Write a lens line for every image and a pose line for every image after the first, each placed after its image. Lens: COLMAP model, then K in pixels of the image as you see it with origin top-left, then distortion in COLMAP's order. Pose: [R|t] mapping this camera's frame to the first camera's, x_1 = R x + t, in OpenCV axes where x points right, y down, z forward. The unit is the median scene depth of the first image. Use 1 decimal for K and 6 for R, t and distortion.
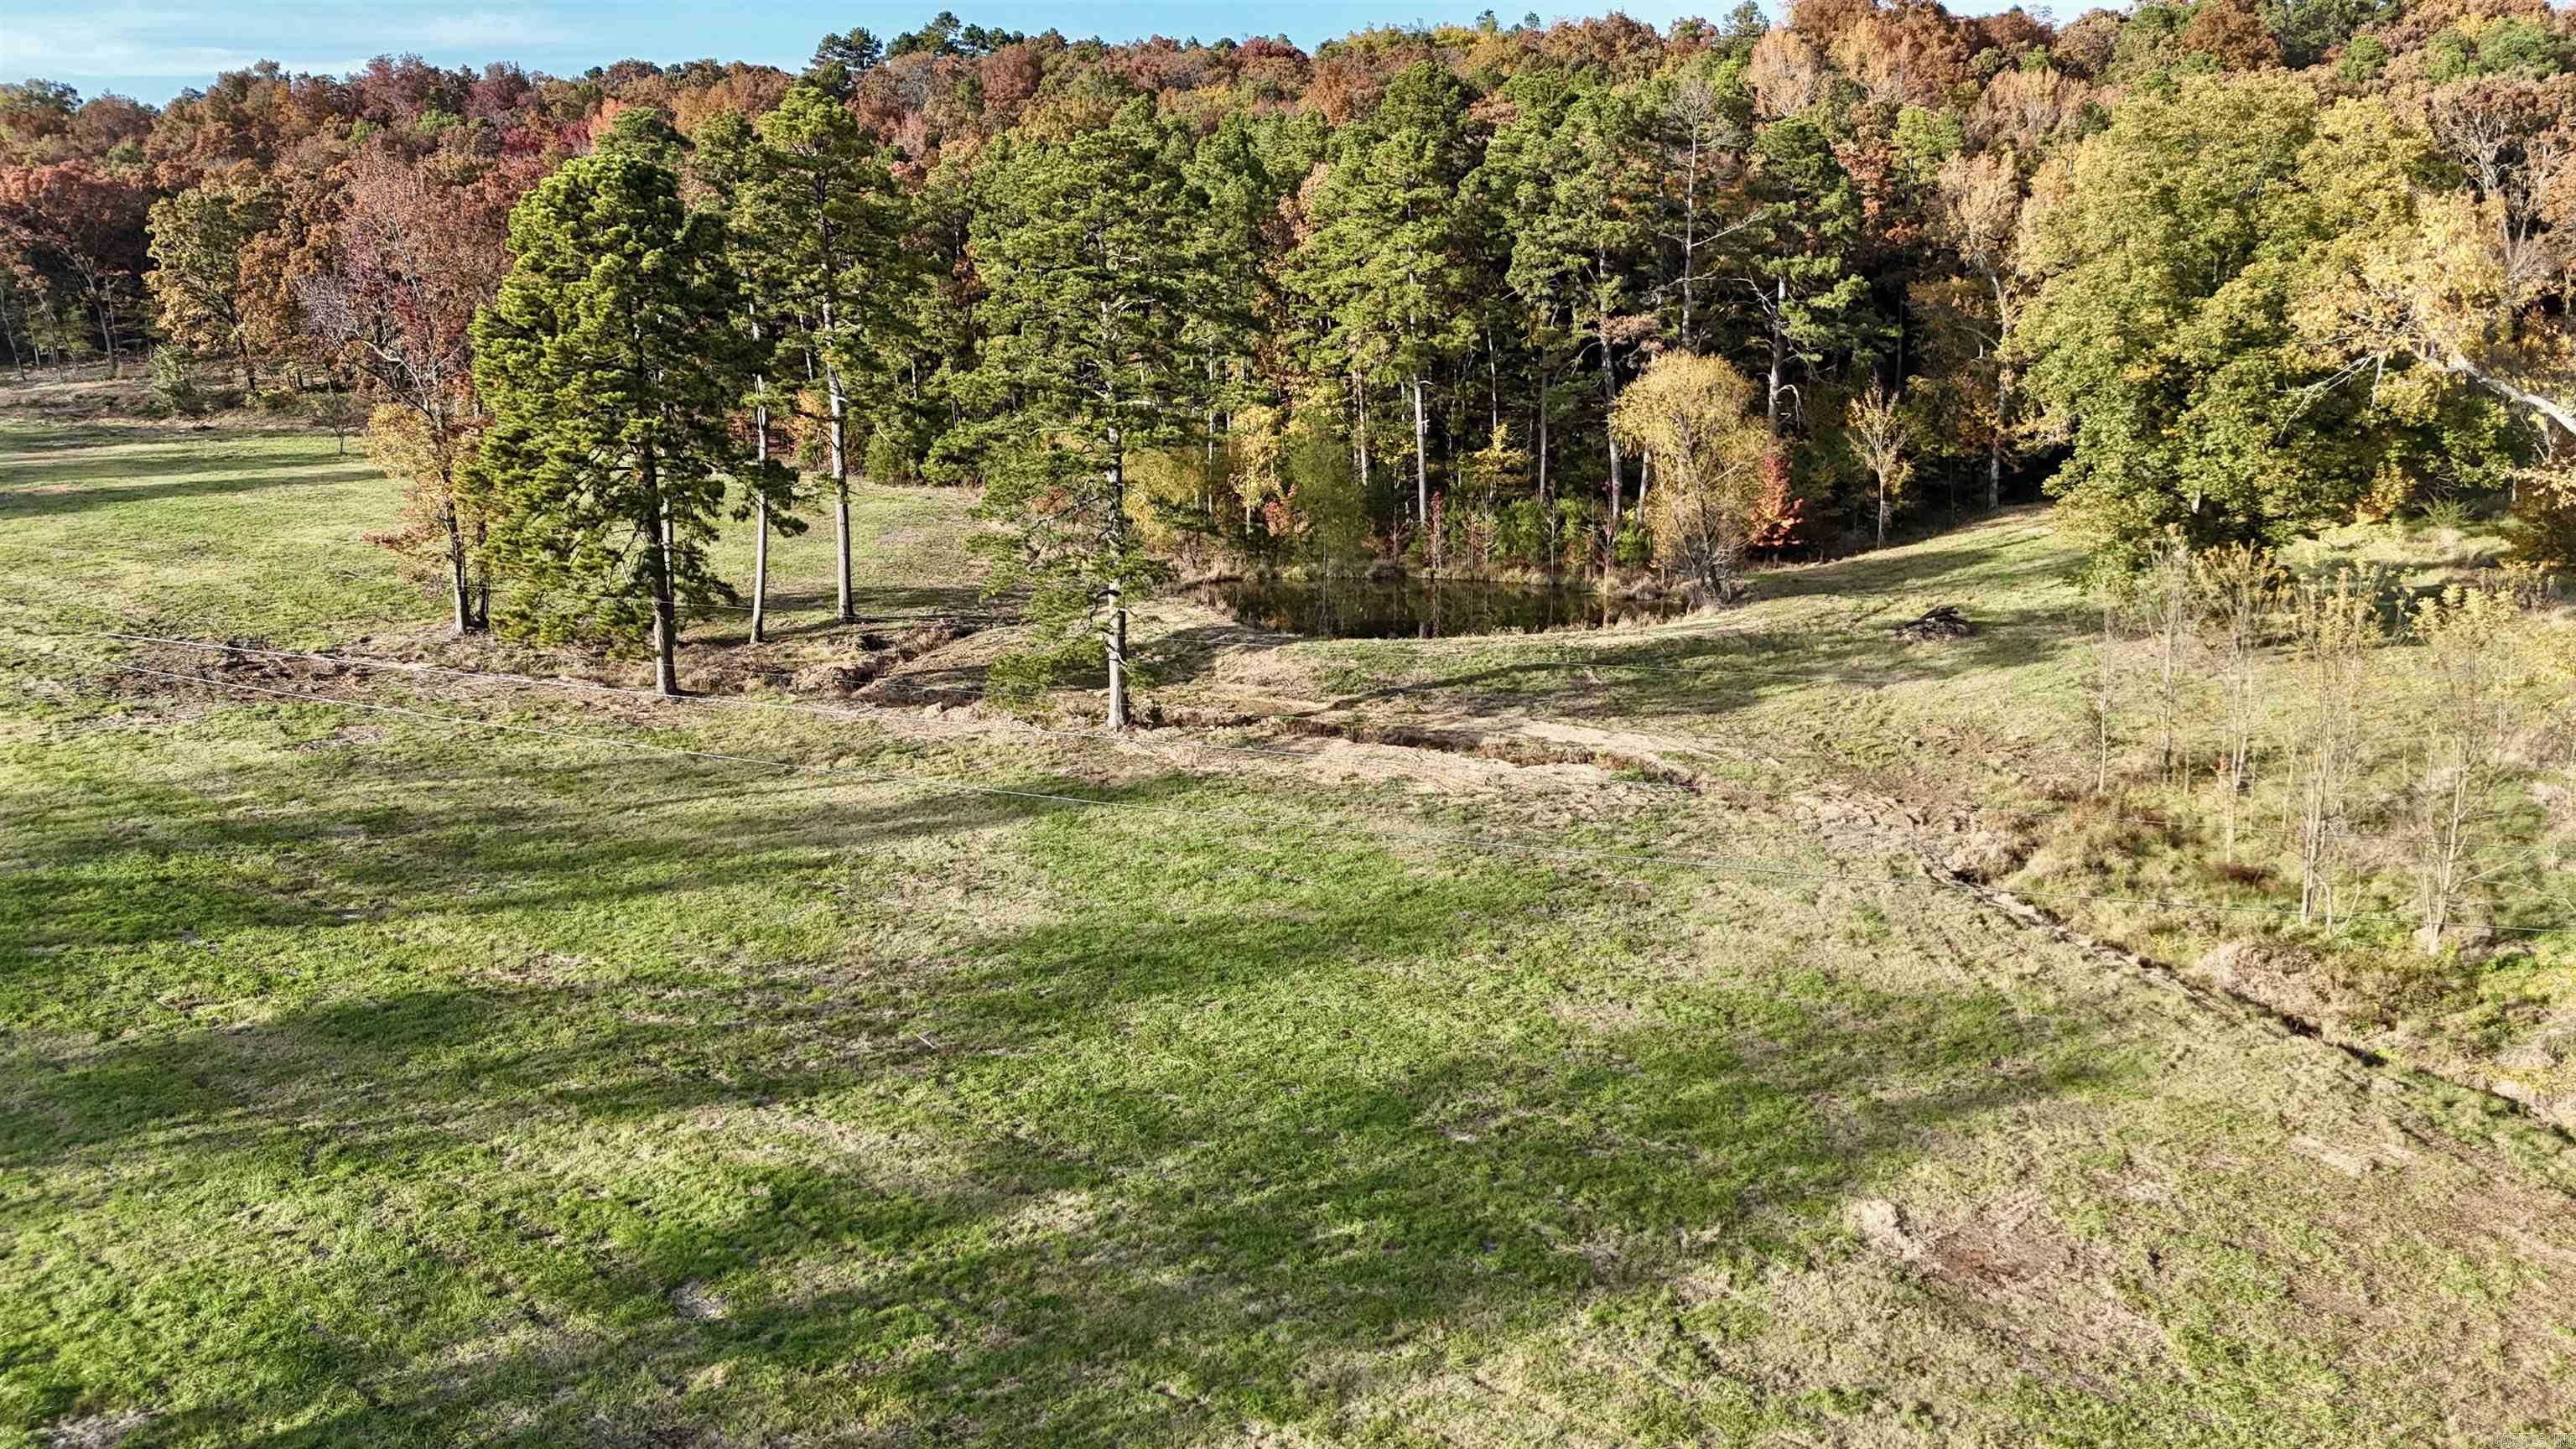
lens RADIAL K [[1828.5, 0, 1284.1], [0, 1828.5, 723.8], [0, 0, 1]] dist [0.052104, -0.020788]
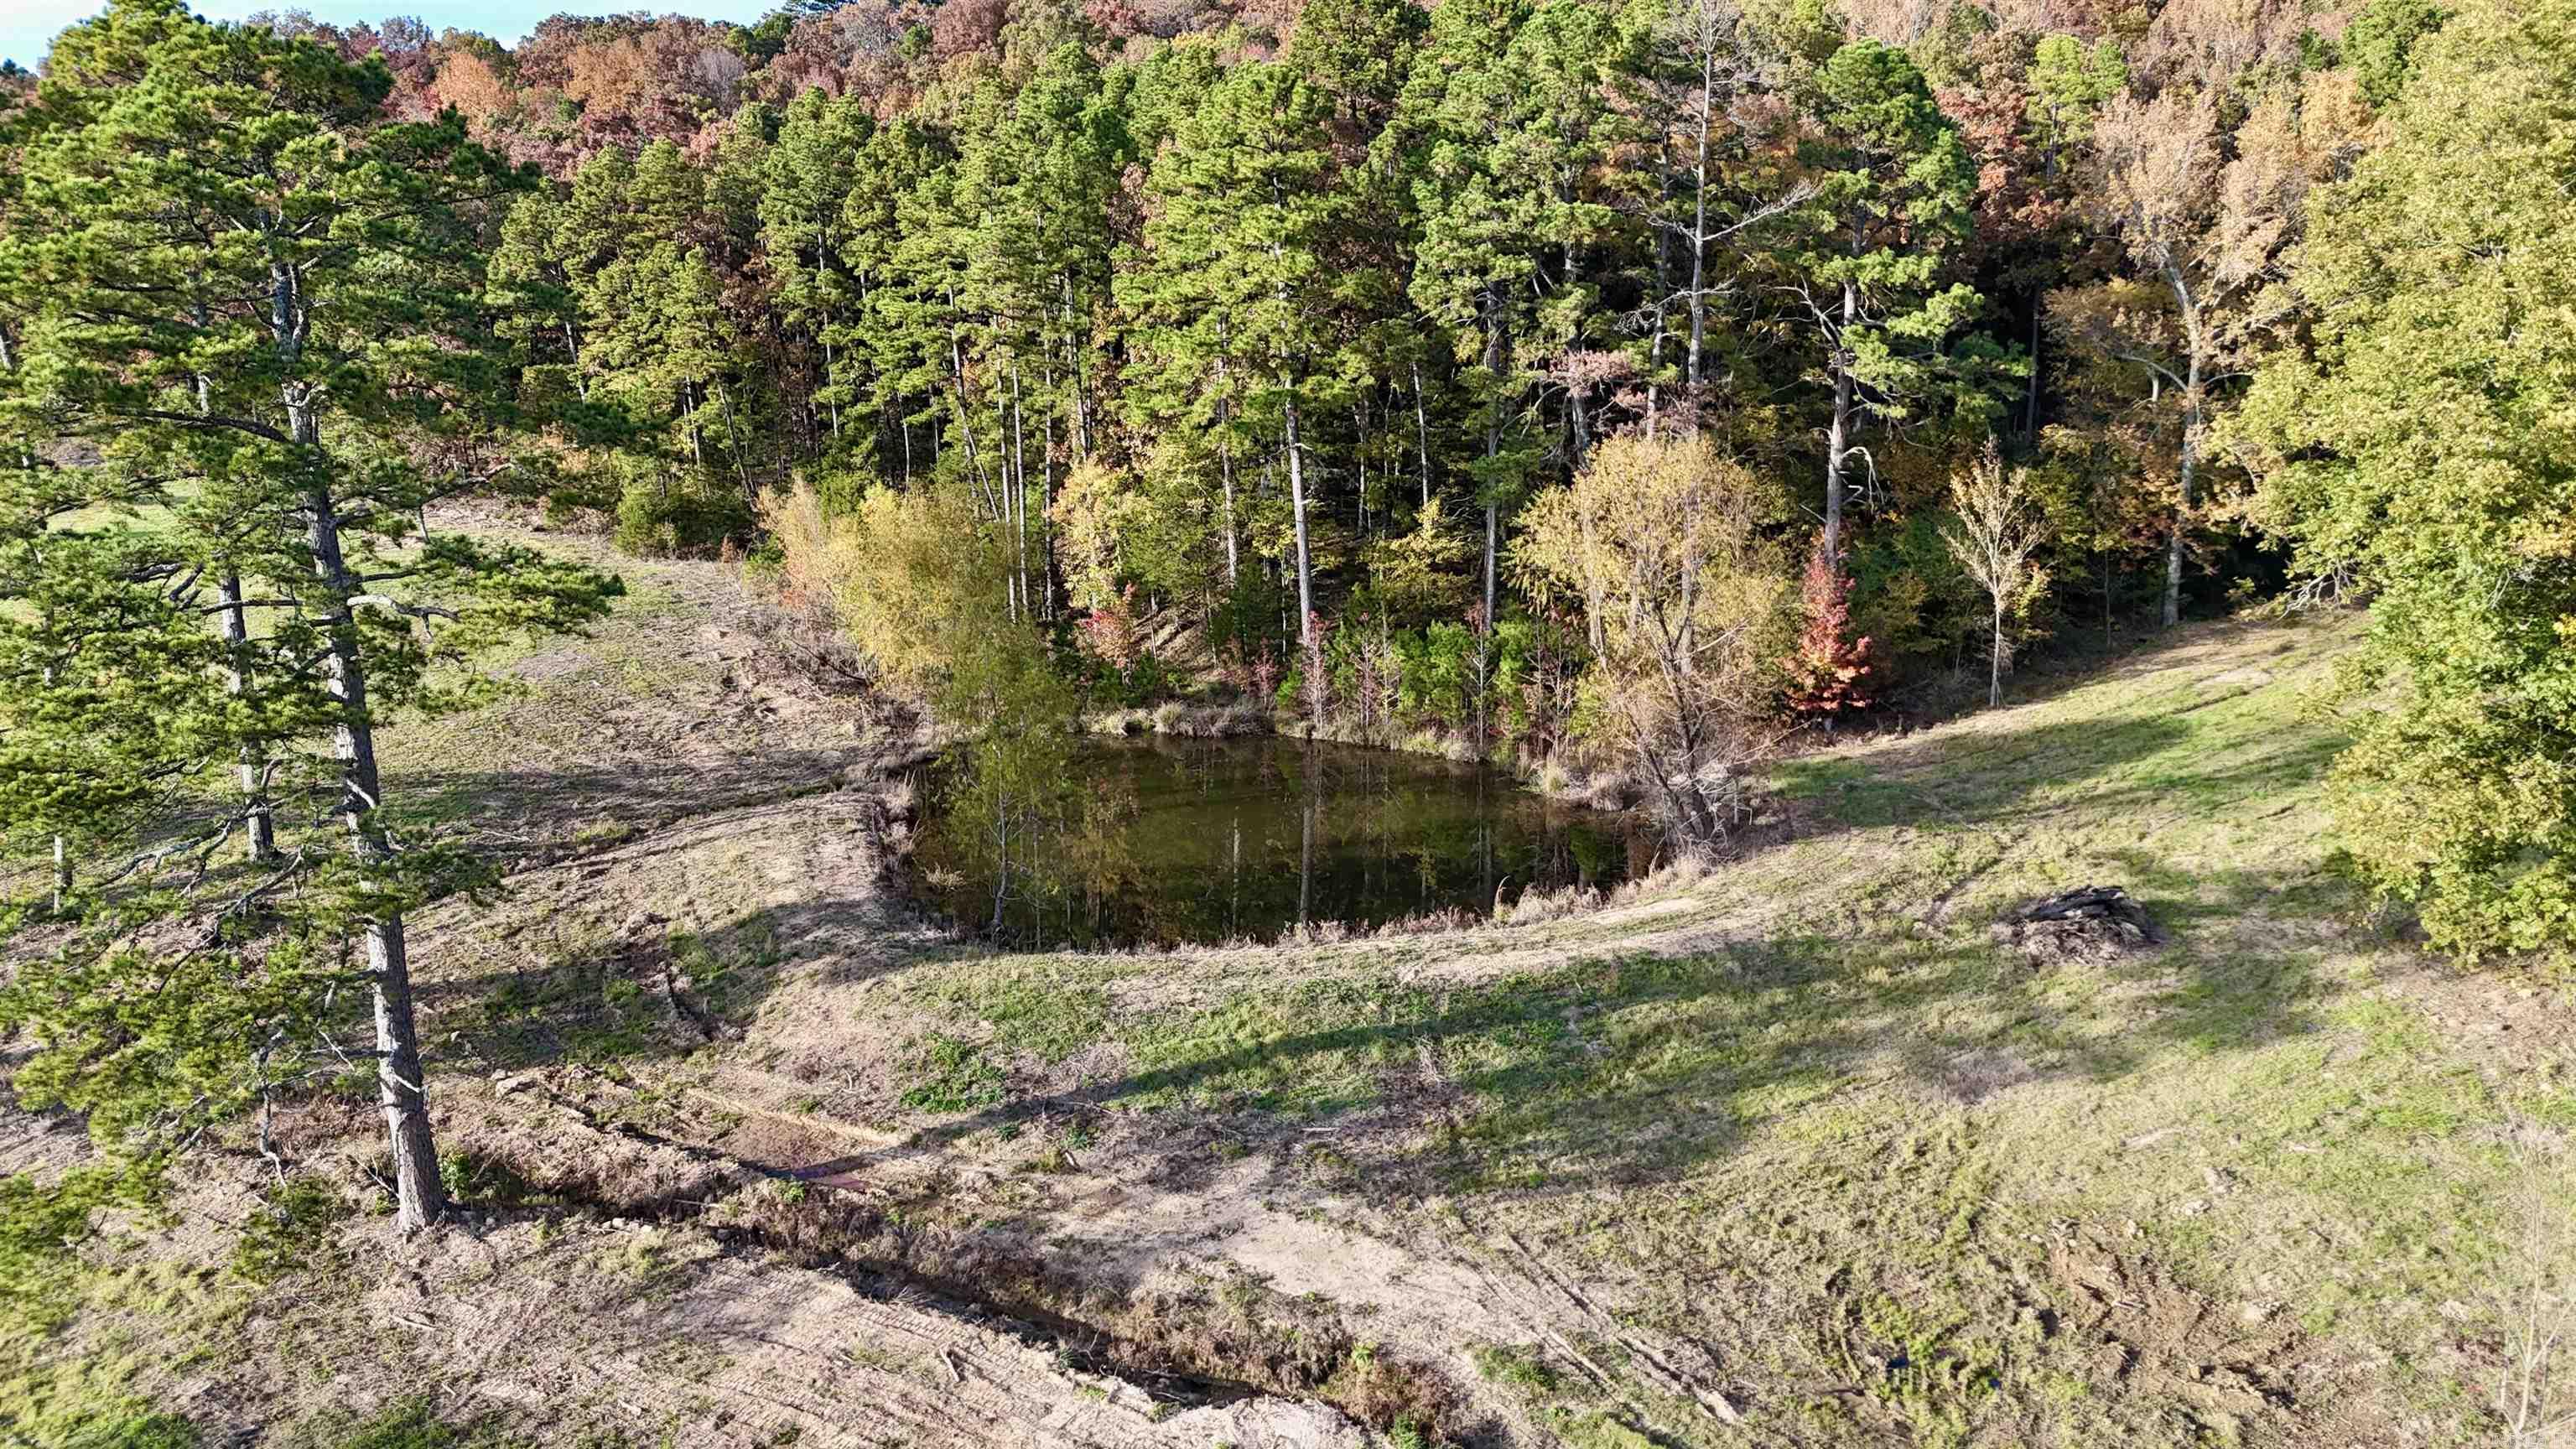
lens RADIAL K [[1828.5, 0, 1288.8], [0, 1828.5, 720.1], [0, 0, 1]] dist [0.052104, -0.020788]
pose [[0.998105, 0.011942, -0.060356, 0.116545], [-0.011107, 0.999838, 0.014162, -0.097884], [0.060516, -0.013464, 0.998076, 0.341065]]
